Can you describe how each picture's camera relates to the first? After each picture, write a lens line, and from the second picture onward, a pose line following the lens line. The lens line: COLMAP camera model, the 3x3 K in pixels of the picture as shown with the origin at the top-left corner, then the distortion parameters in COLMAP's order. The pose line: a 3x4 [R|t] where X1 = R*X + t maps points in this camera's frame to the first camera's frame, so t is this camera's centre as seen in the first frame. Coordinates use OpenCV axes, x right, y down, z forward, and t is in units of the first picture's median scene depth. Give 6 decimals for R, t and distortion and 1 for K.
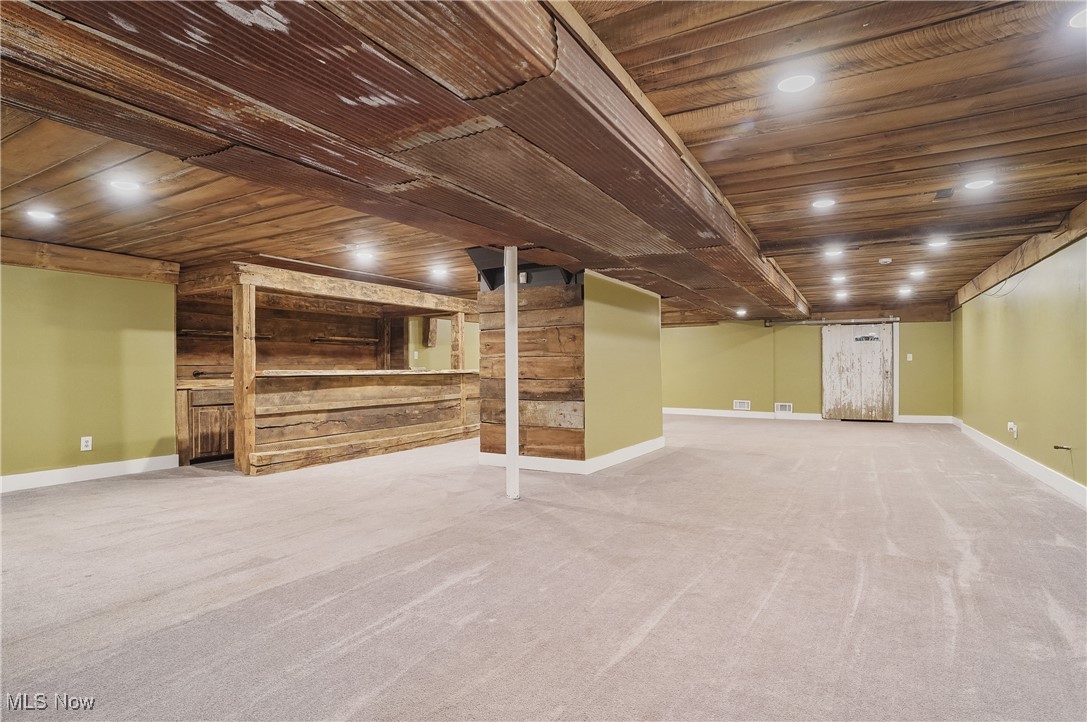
lens RADIAL K [[559.0, 0, 539.4], [0, 559.0, 364.9], [0, 0, 1]] dist [-0.001789, -0.000120]
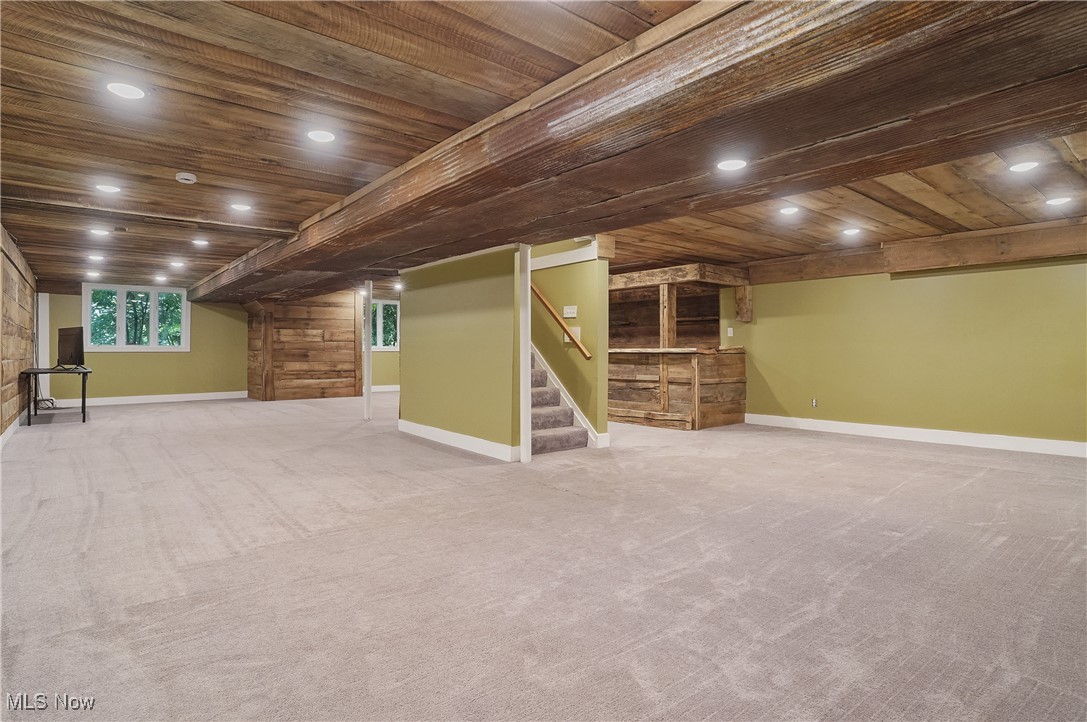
lens RADIAL K [[559.0, 0, 542.5], [0, 559.0, 354.0], [0, 0, 1]] dist [-0.001789, -0.000120]
pose [[-0.349894, 0.016282, -0.936648, 0.775972], [0.004768, 0.999867, 0.015600, 0.001775], [0.936777, 0.000992, -0.349925, 1.163054]]
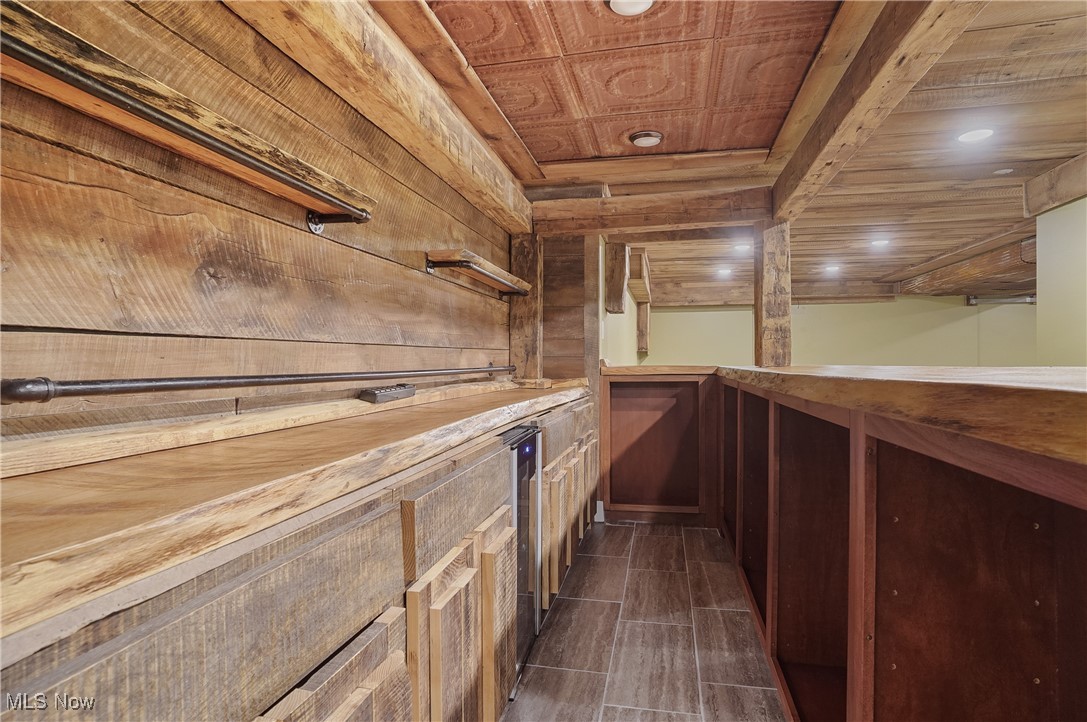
lens RADIAL K [[559.0, 0, 546.9], [0, 559.0, 361.0], [0, 0, 1]] dist [-0.001789, -0.000120]
pose [[0.953524, 0.006731, 0.301243, -0.434250], [-0.007207, 0.999974, 0.000469, 0.006312], [-0.301232, -0.002618, 0.953547, 0.698073]]
